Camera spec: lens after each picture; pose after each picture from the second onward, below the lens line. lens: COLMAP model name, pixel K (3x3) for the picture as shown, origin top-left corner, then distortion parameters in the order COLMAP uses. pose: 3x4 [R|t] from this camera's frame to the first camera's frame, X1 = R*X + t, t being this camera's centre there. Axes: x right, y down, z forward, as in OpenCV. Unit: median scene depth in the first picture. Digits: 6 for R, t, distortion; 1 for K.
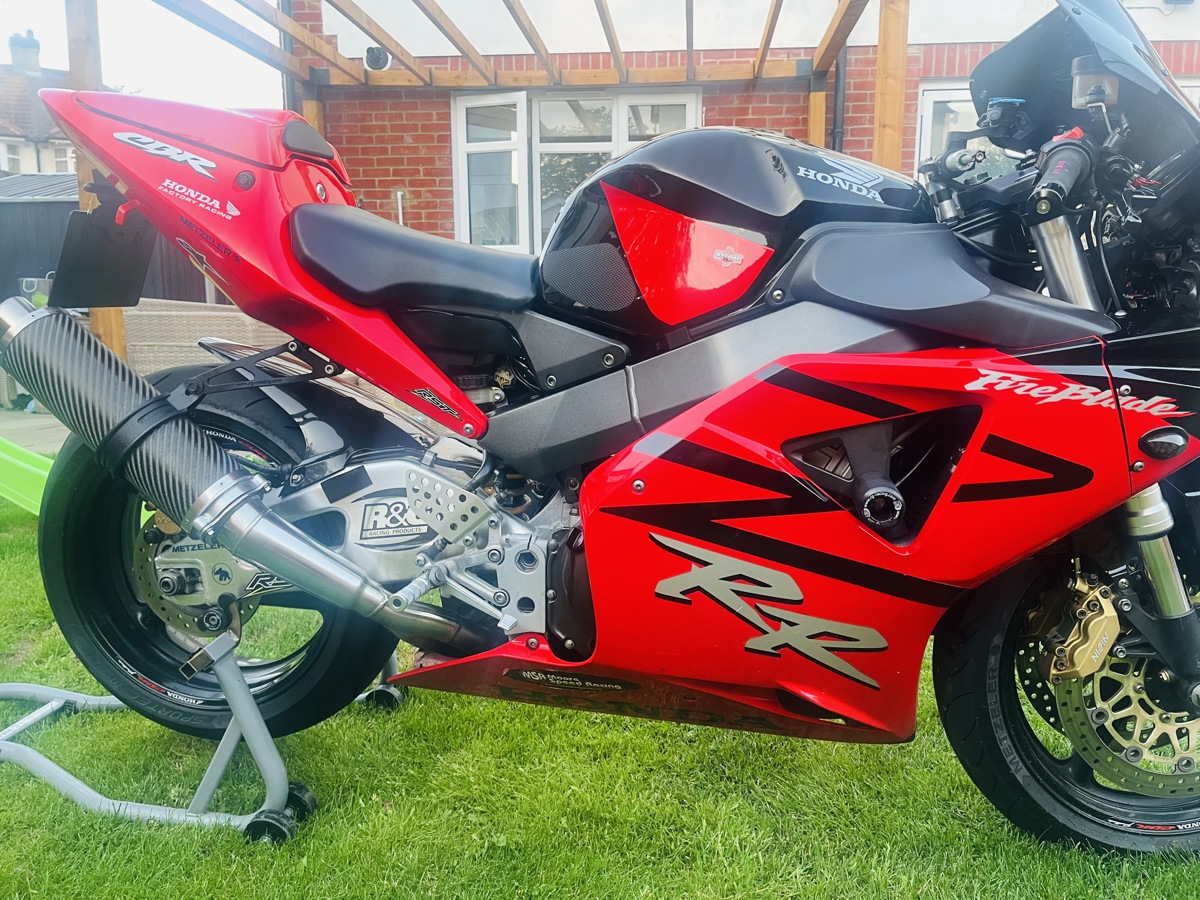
lens RADIAL K [[917.5, 0, 600.0], [0, 917.5, 450.0], [0, 0, 1]] dist [0.010278, 0.001310]
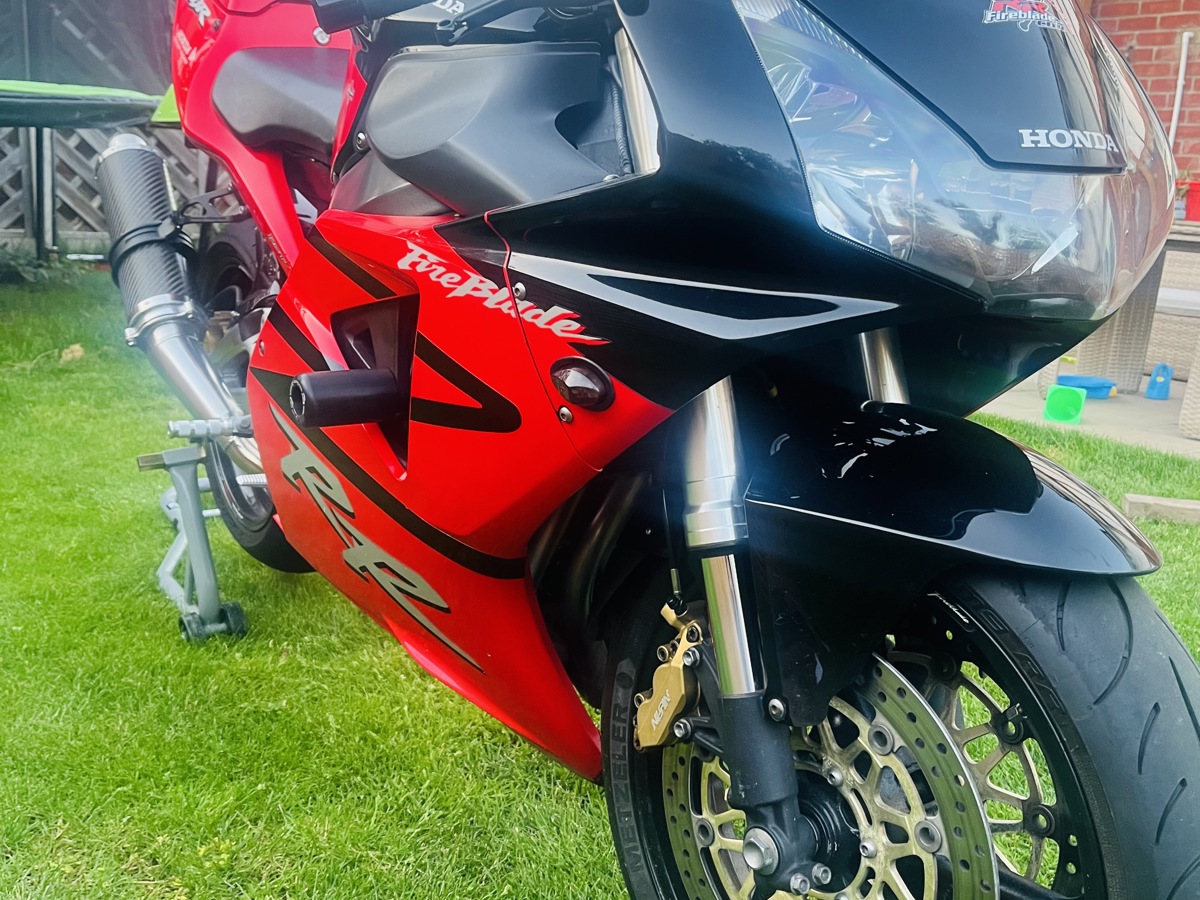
lens RADIAL K [[1214.1, 0, 600.0], [0, 1214.1, 450.0], [0, 0, 1]] dist [-0.010016, 0.006303]
pose [[0.676944, 0.202558, -0.707613, 1.047664], [-0.168061, 0.978527, 0.119331, -0.055757], [0.716591, 0.038141, 0.696450, 0.365325]]
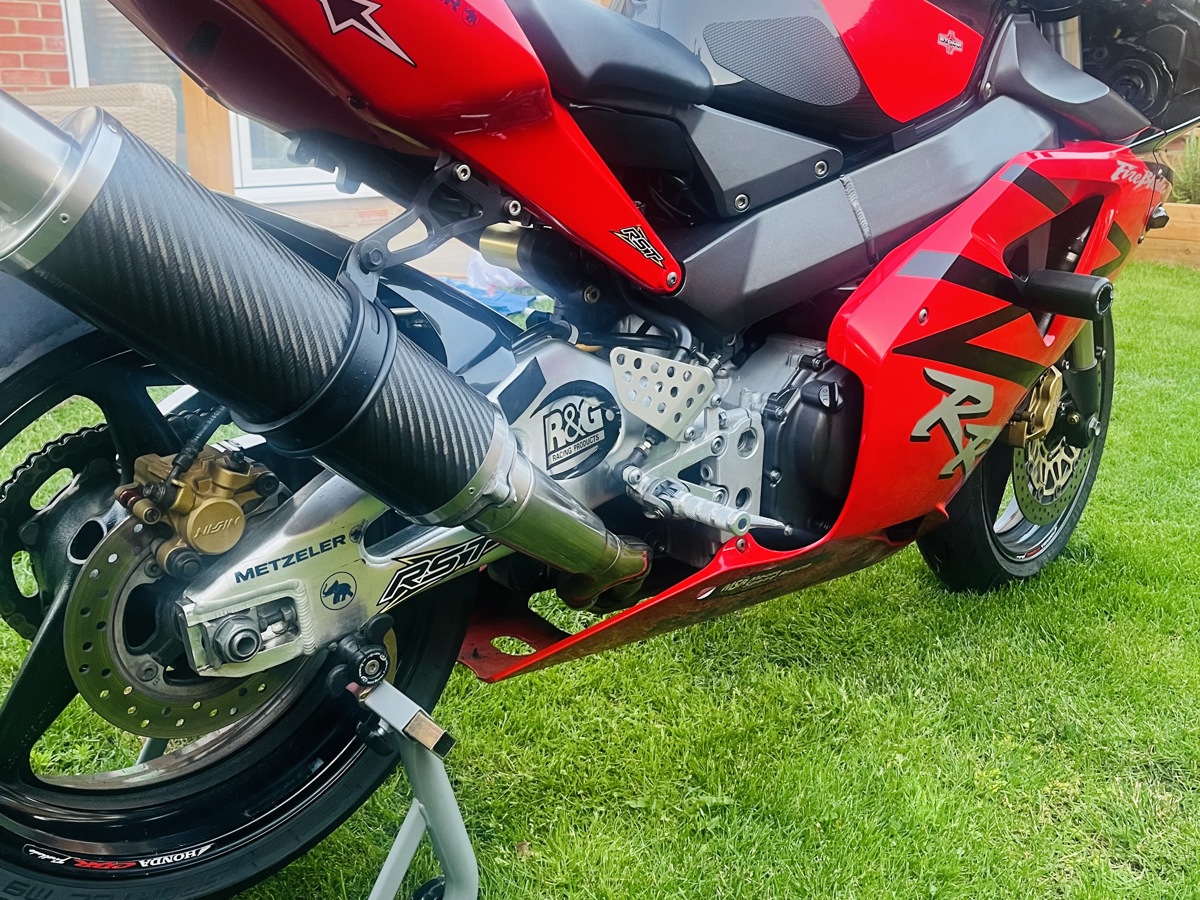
lens RADIAL K [[1214.1, 0, 600.0], [0, 1214.1, 450.0], [0, 0, 1]] dist [-0.010016, 0.006303]
pose [[0.646907, -0.218192, 0.730687, -0.923292], [0.117558, 0.975272, 0.187149, -0.079125], [-0.753453, -0.035170, 0.656560, 0.428770]]
